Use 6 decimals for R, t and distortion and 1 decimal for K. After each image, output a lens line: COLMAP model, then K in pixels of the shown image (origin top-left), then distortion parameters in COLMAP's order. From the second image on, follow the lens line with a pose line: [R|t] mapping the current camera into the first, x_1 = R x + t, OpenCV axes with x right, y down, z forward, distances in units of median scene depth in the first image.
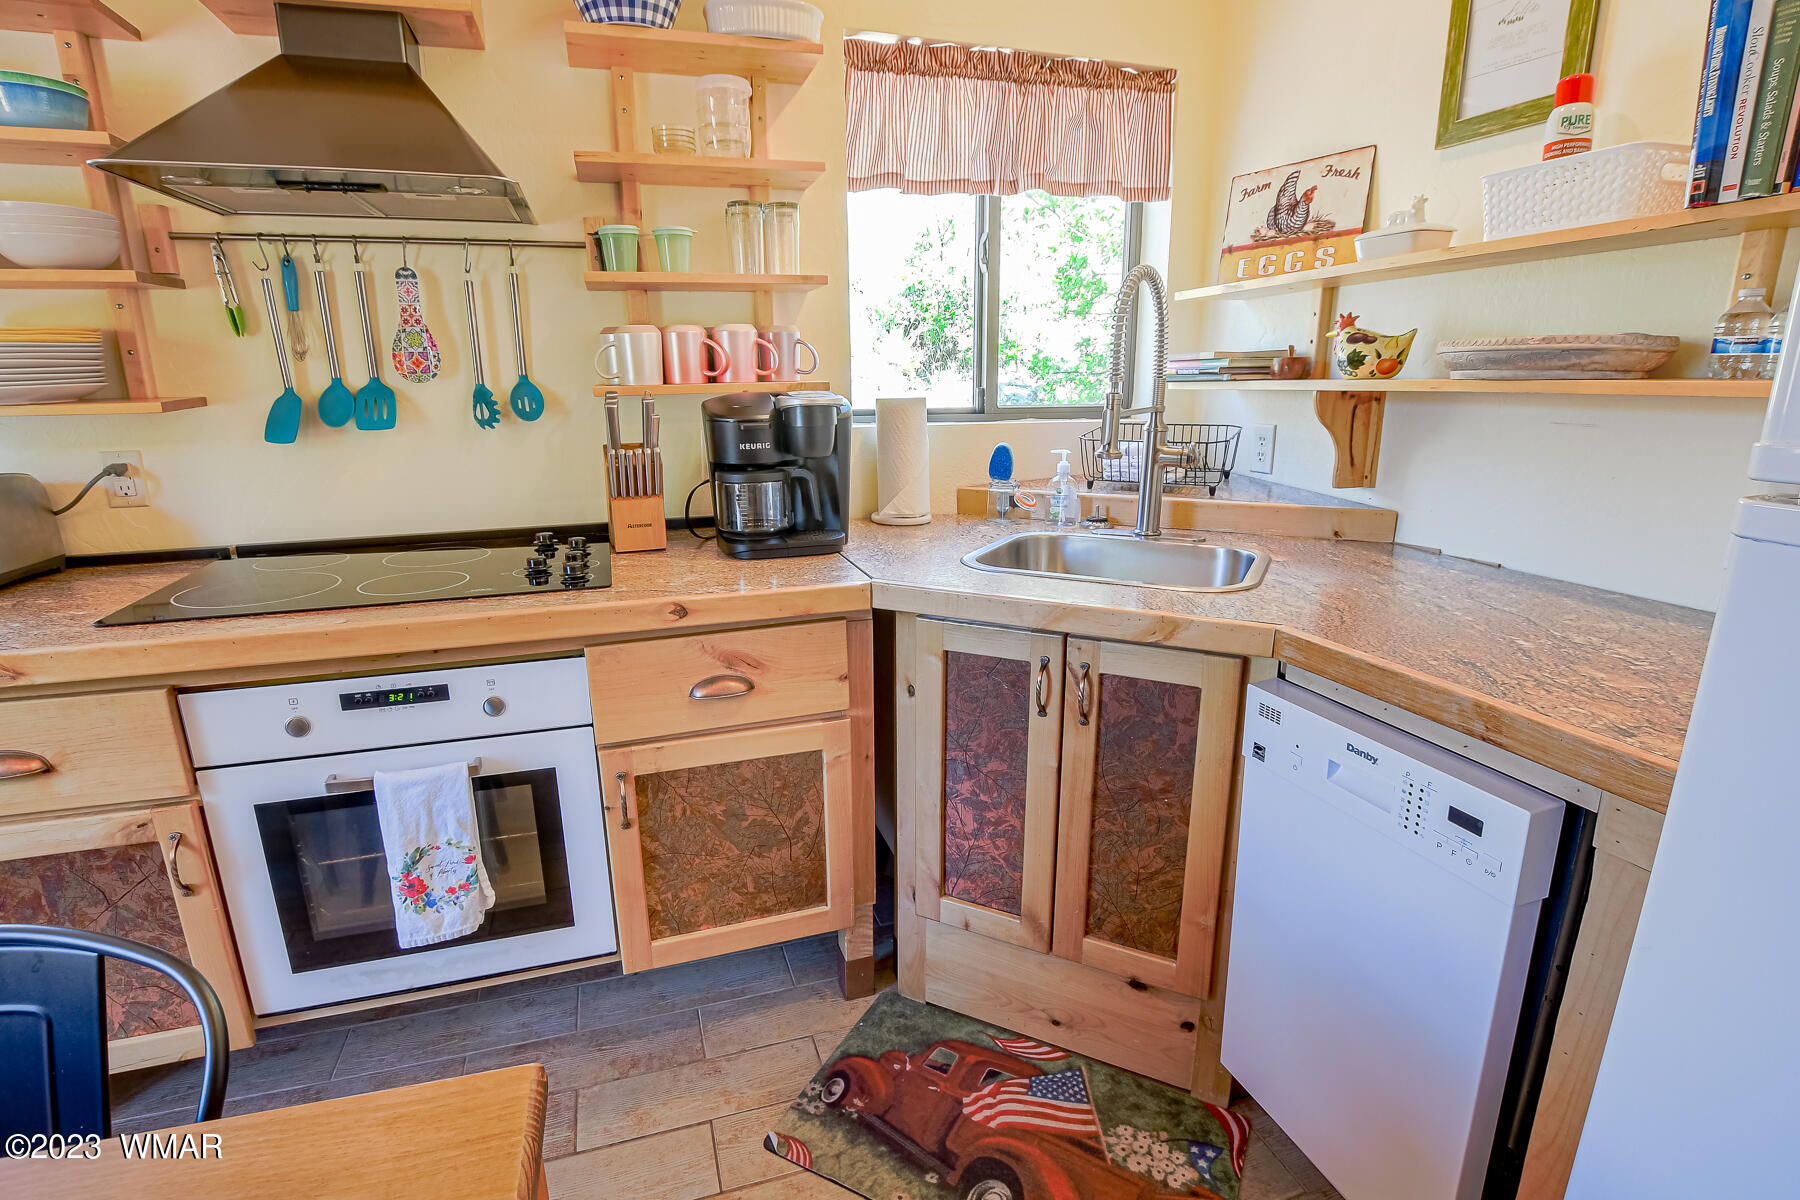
lens RADIAL K [[856.7, 0, 900.0], [0, 856.7, 600.0], [0, 0, 1]] dist [-0.026463, 0.000136]
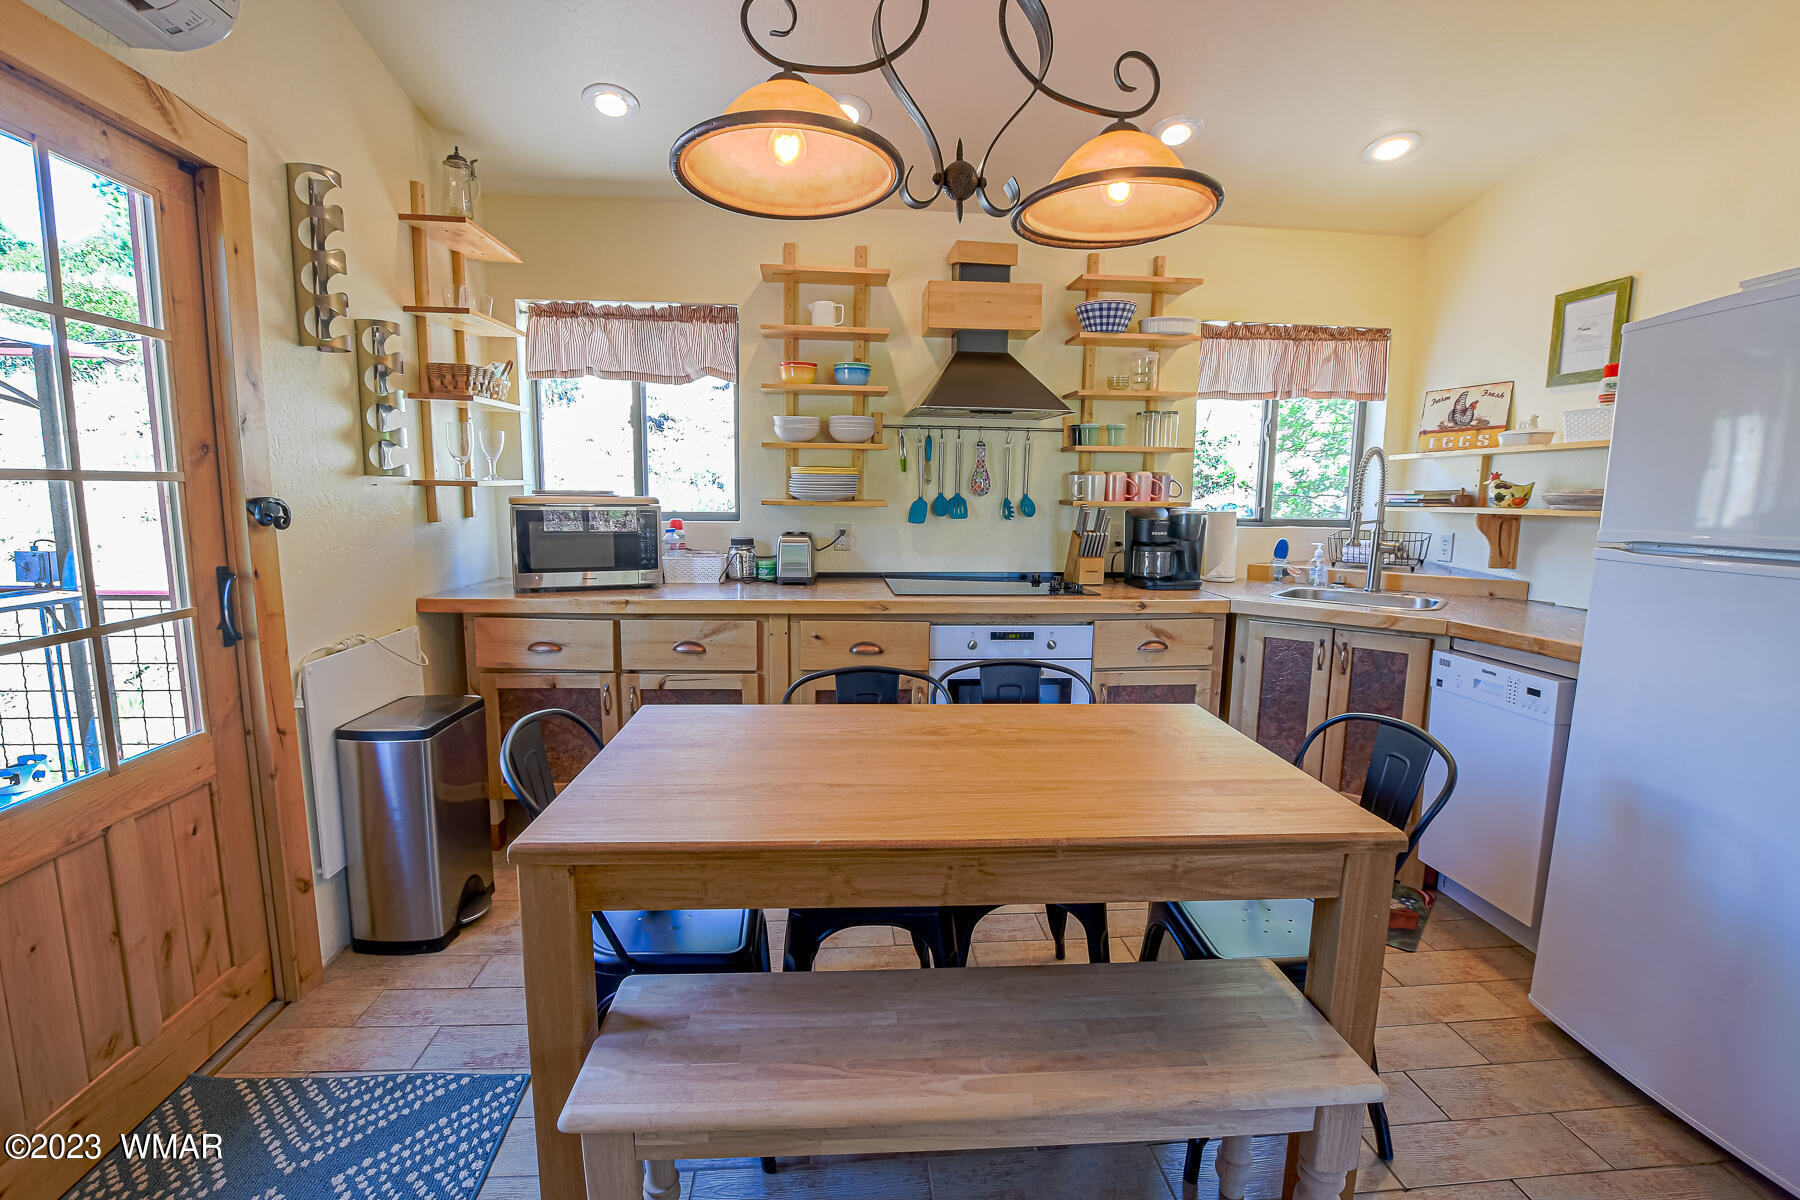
lens RADIAL K [[805.5, 0, 900.0], [0, 805.5, 600.0], [0, 0, 1]] dist [-0.021775, 0.000001]
pose [[0.976000, 0.049715, -0.212022, -0.329514], [-0.074606, 0.991009, -0.111059, 0.209171], [0.204594, 0.124212, 0.970934, -0.846469]]
